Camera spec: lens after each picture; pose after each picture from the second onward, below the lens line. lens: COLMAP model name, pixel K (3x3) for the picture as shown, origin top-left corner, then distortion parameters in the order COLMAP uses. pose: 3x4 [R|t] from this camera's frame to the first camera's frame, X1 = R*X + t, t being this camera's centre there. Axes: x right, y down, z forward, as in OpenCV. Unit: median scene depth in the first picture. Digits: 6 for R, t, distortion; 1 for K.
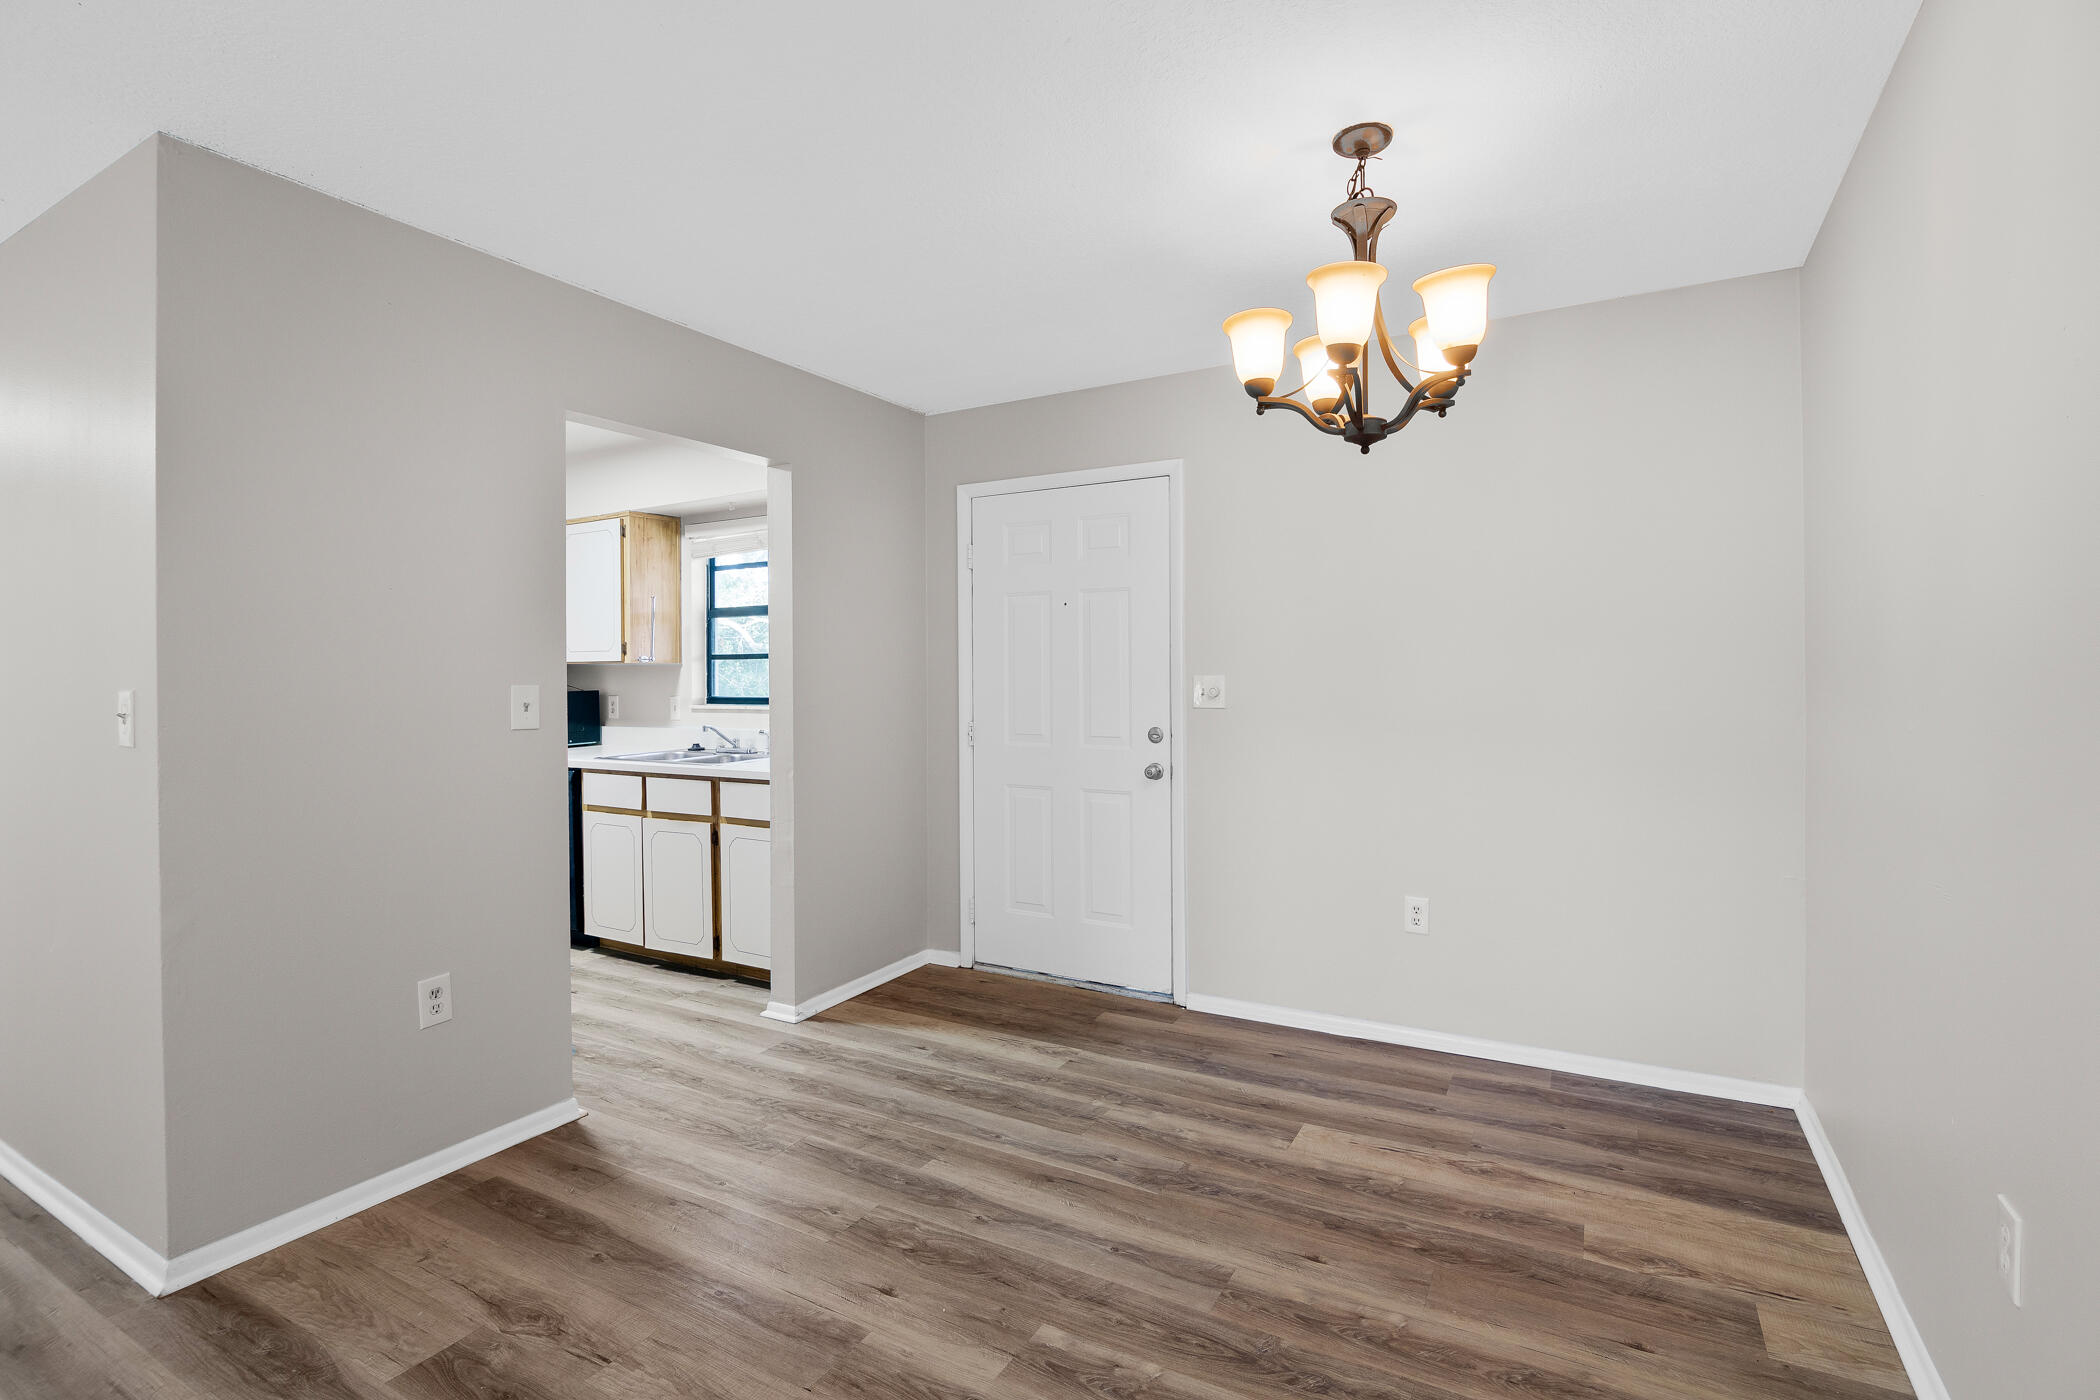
lens RADIAL K [[978.9, 0, 1045.6], [0, 978.9, 669.7], [0, 0, 1]] dist [-0.014132, -0.000887]
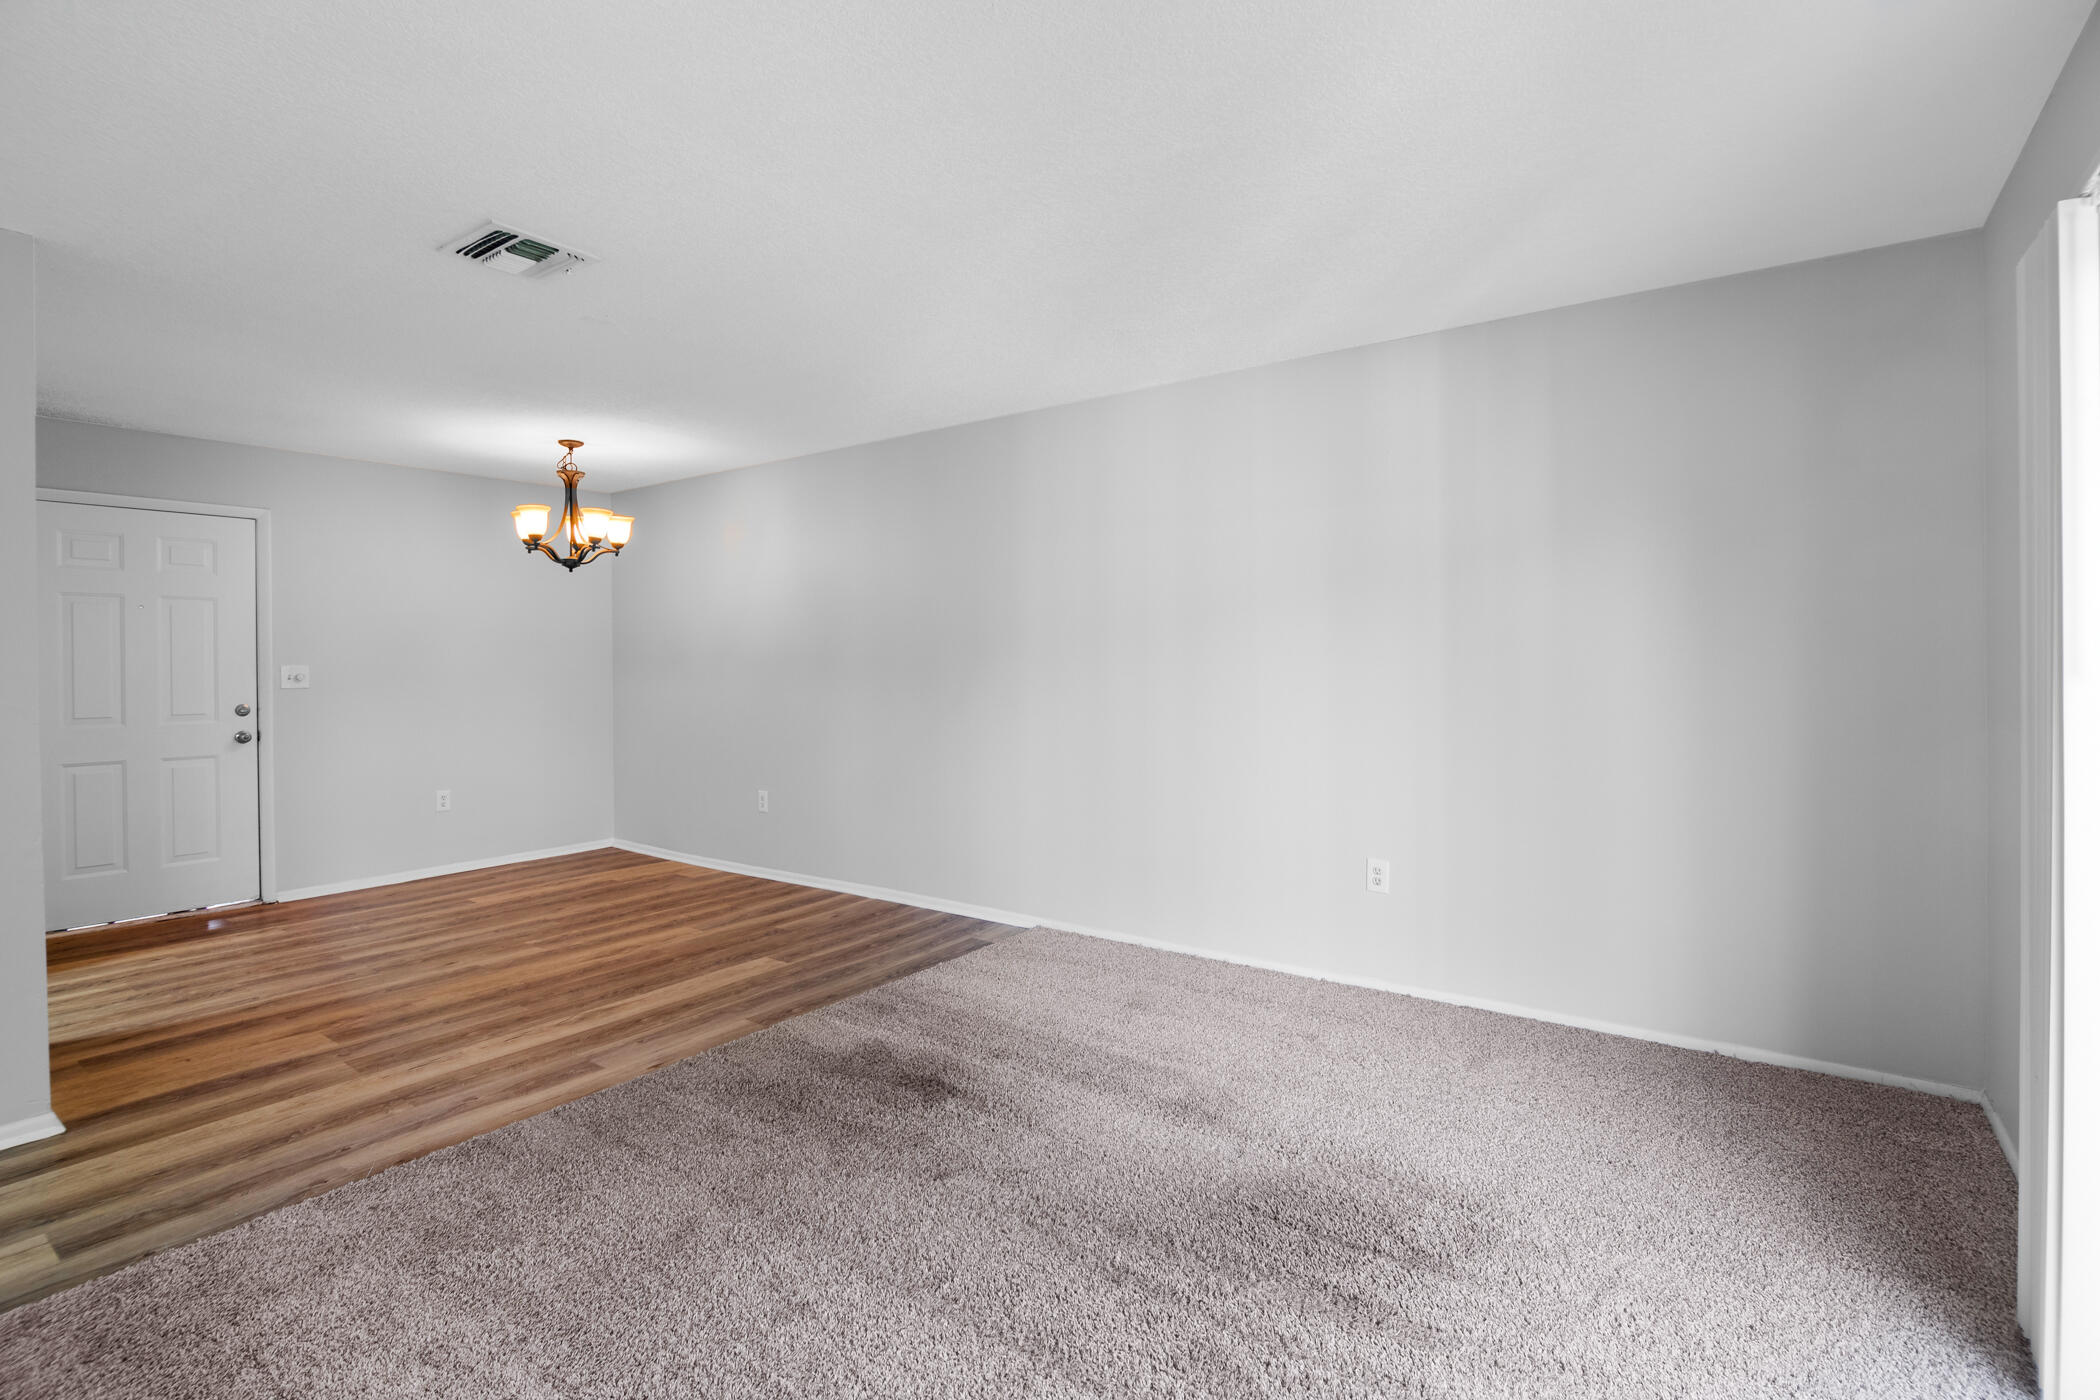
lens RADIAL K [[978.9, 0, 1064.3], [0, 978.9, 685.5], [0, 0, 1]] dist [-0.014132, -0.000887]
pose [[0.113655, -0.022757, 0.993260, -2.056910], [-0.000764, 0.999735, 0.022993, 0.001910], [-0.993520, -0.003372, 0.113608, -0.524994]]
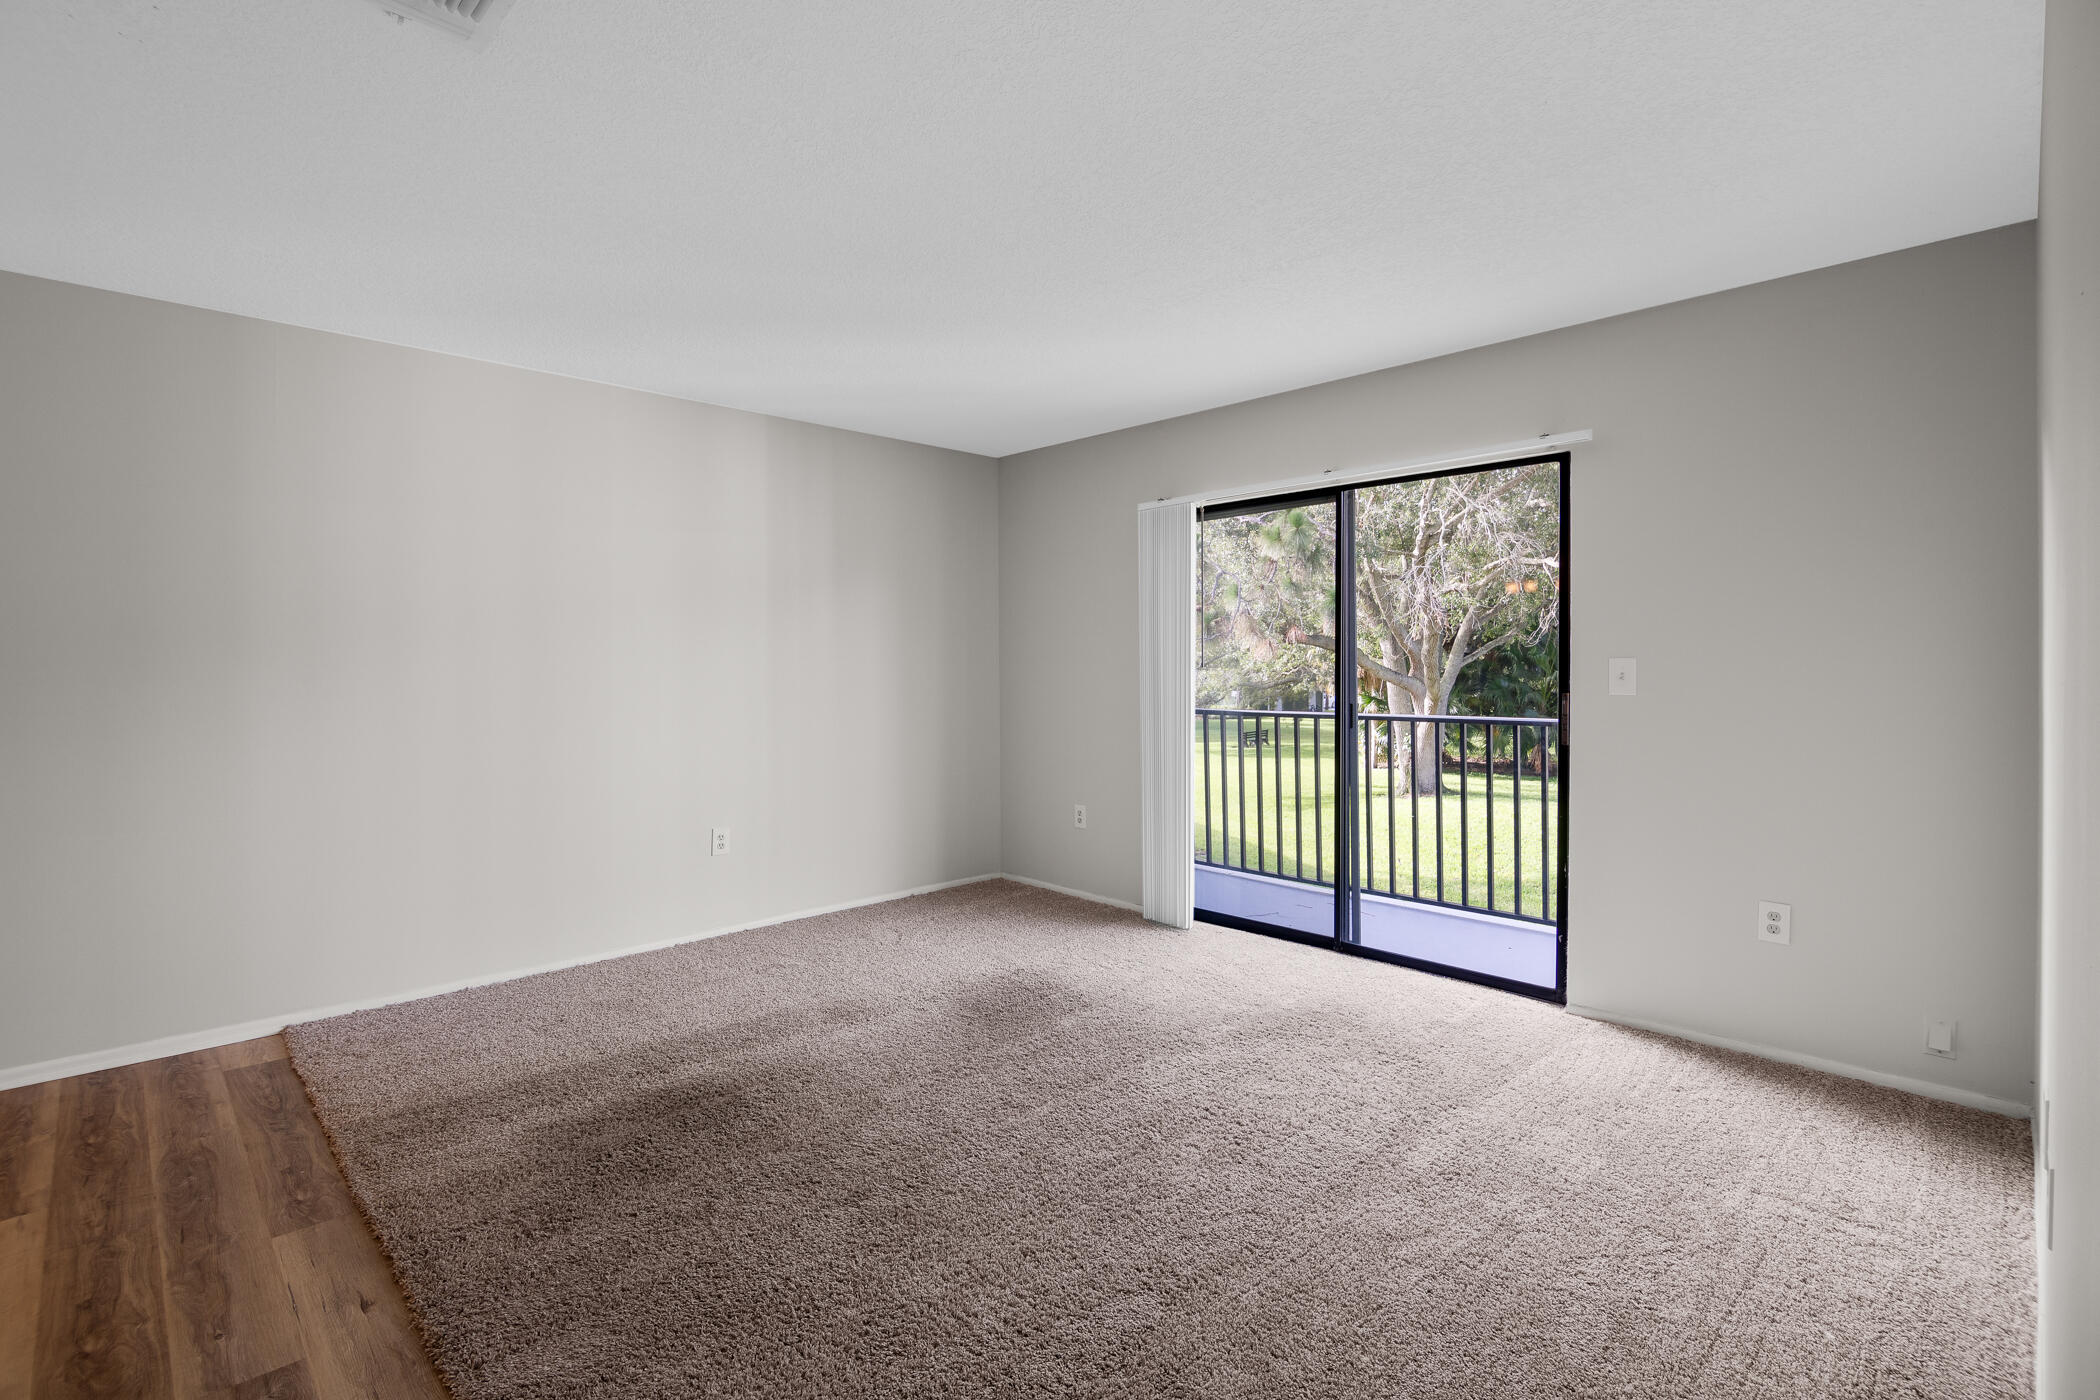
lens RADIAL K [[978.9, 0, 1051.8], [0, 978.9, 684.3], [0, 0, 1]] dist [-0.014132, -0.000887]
pose [[-0.960309, 0.003862, 0.278912, -1.537956], [0.007815, 0.999884, 0.013063, 0.017260], [-0.278829, 0.014724, -0.960228, 1.004777]]
